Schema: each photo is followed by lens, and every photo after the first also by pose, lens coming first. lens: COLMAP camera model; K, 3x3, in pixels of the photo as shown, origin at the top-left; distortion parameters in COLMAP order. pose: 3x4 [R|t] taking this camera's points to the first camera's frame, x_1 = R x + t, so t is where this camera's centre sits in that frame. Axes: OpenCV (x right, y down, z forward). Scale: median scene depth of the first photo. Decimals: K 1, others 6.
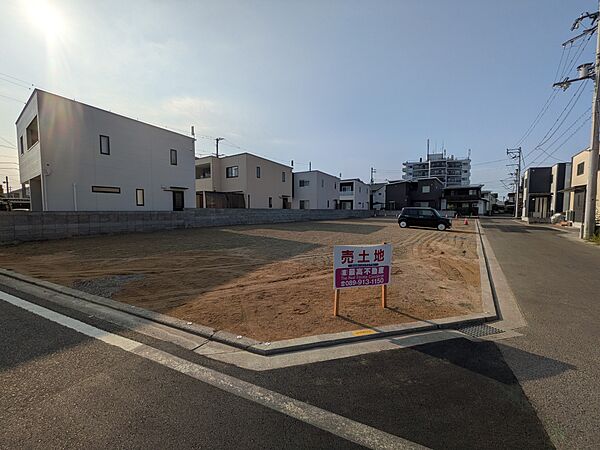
lens RADIAL K [[237.0, 0, 299.9], [0, 237.0, 223.1], [0, 0, 1]] dist [0.002228, 0.000236]
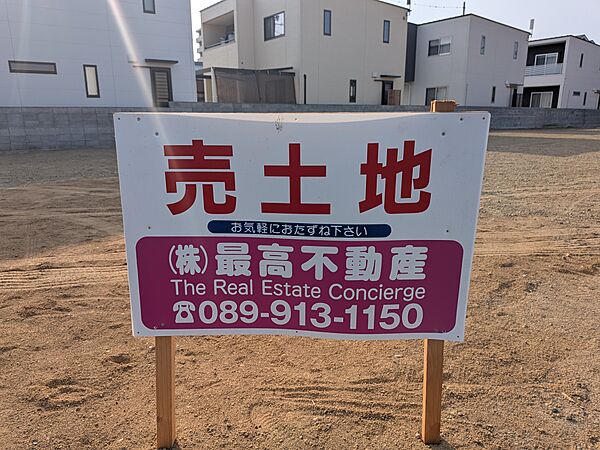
lens RADIAL K [[435.4, 0, 298.8], [0, 435.4, 229.6], [0, 0, 1]] dist [-0.006650, -0.001920]
pose [[0.948674, 0.065323, -0.309435, 0.106749], [-0.004742, 0.981264, 0.192612, 0.032372], [0.316219, -0.181258, 0.931209, 0.196184]]
